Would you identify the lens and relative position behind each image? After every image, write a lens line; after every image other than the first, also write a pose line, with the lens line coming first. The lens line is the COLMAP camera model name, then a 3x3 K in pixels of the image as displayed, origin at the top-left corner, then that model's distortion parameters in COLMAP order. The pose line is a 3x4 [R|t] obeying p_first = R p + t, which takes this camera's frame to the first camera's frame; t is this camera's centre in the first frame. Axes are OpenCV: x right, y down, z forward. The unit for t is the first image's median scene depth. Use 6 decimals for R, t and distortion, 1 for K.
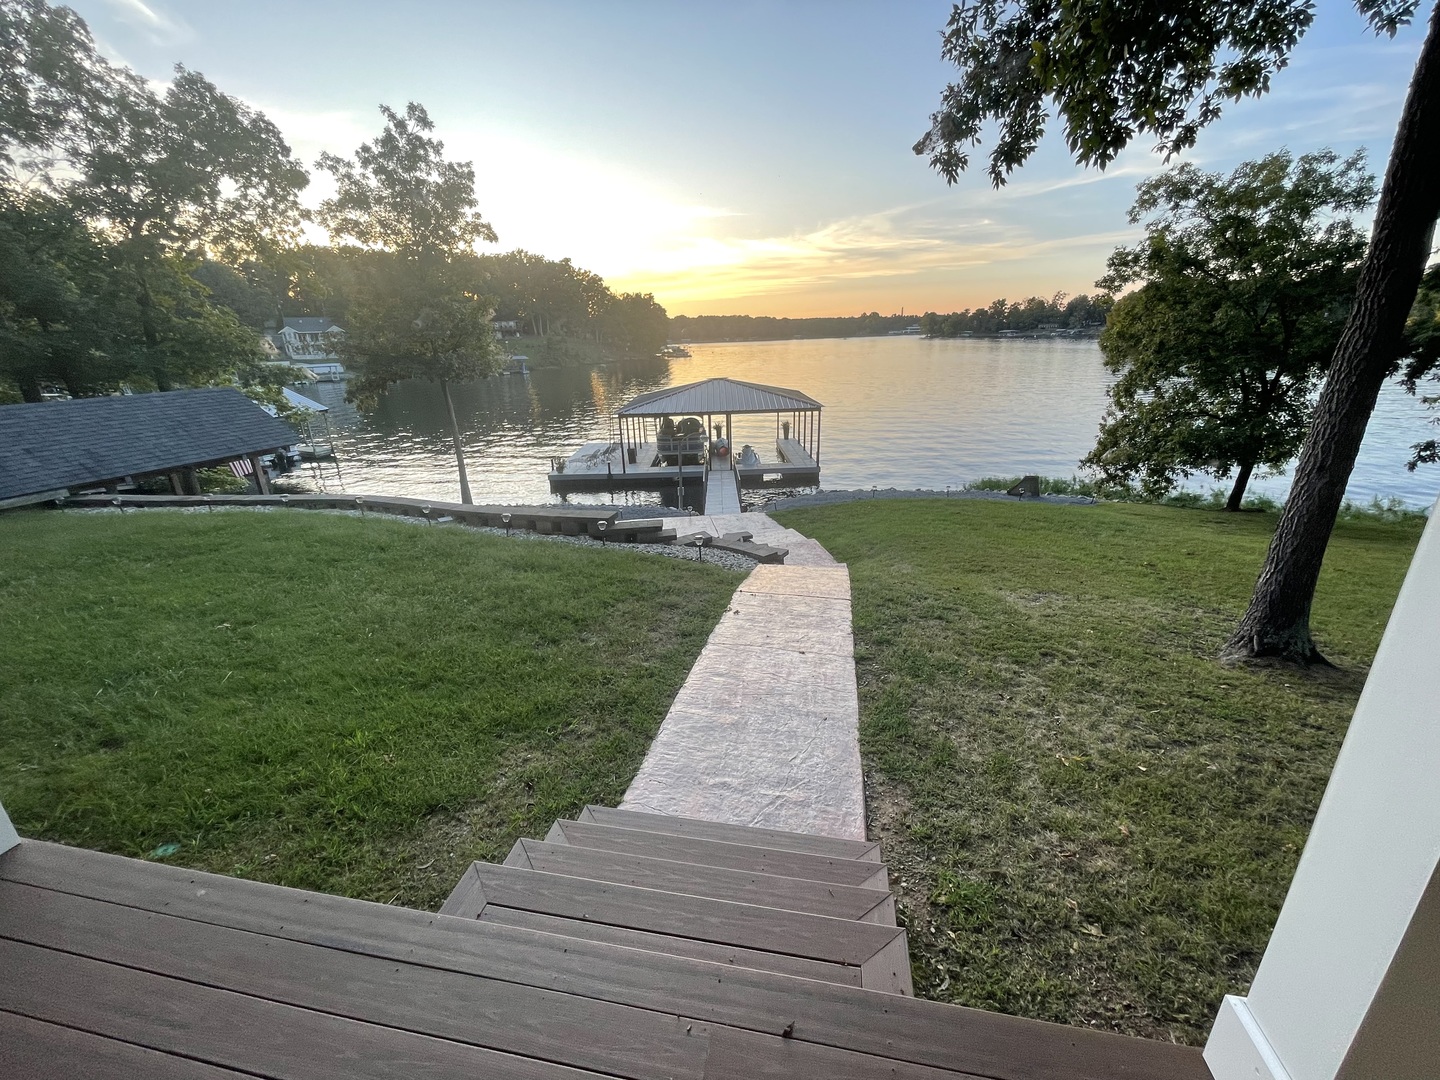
lens RADIAL K [[578.8, 0, 719.6], [0, 578.8, 539.6], [0, 0, 1]] dist [0.000357, -0.000332]
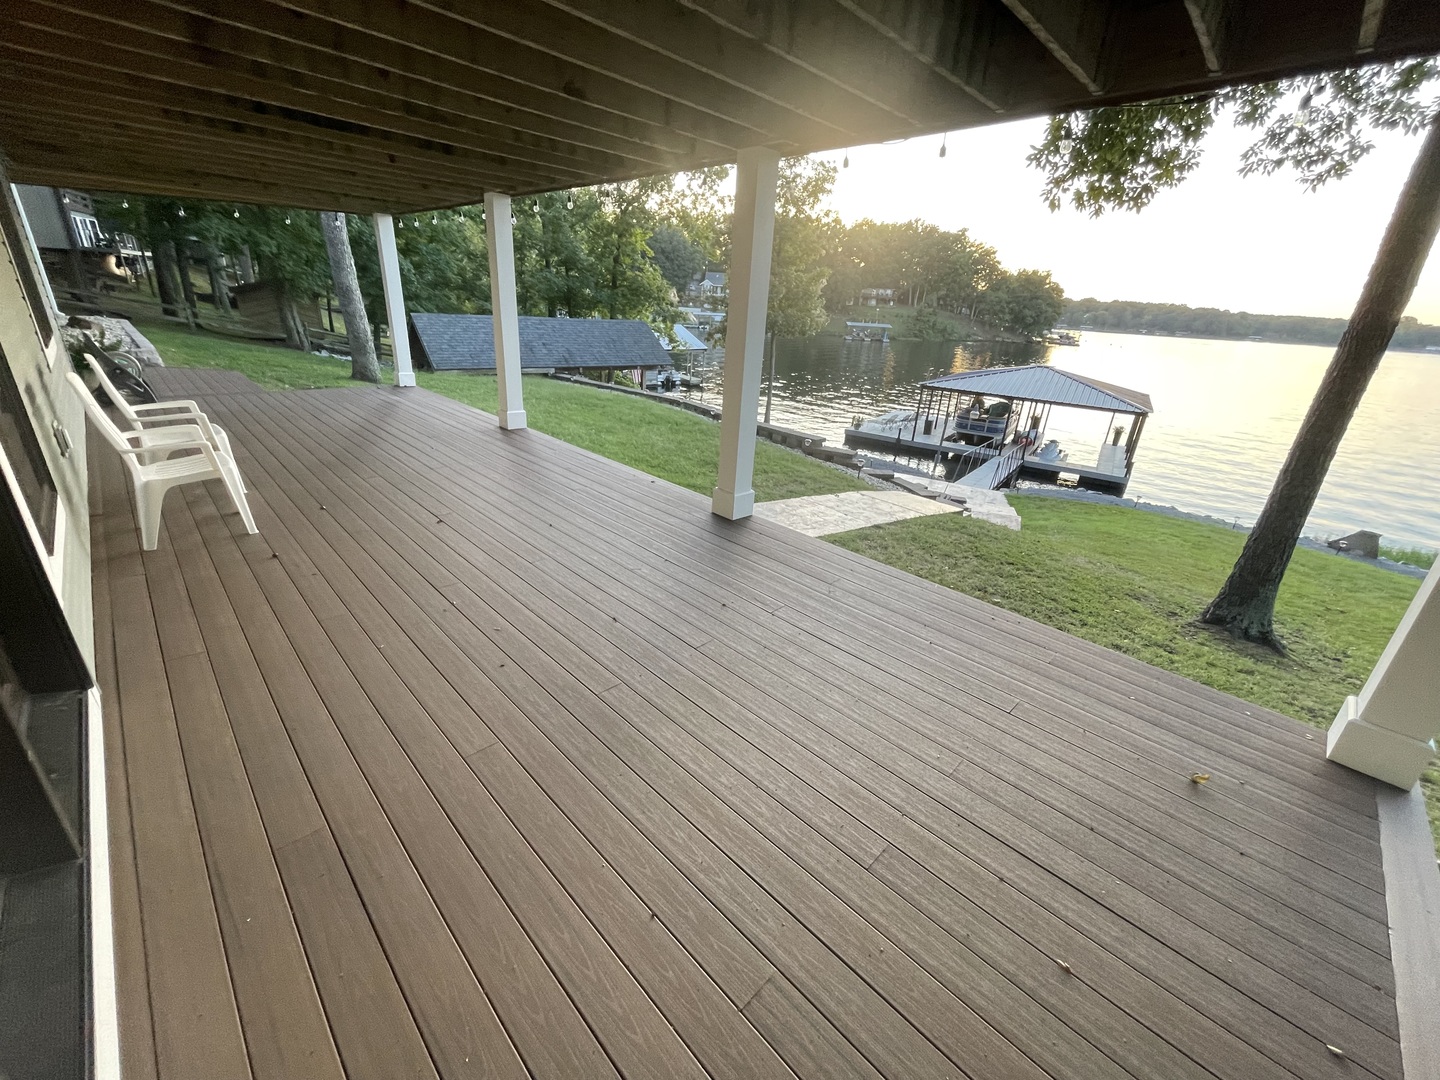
lens RADIAL K [[578.8, 0, 720.3], [0, 578.8, 538.3], [0, 0, 1]] dist [0.000357, -0.000332]
pose [[0.824774, 0.284430, -0.488721, 0.178512], [-0.262983, 0.958069, 0.113769, 0.045317], [0.500588, 0.034692, 0.864990, -0.151801]]
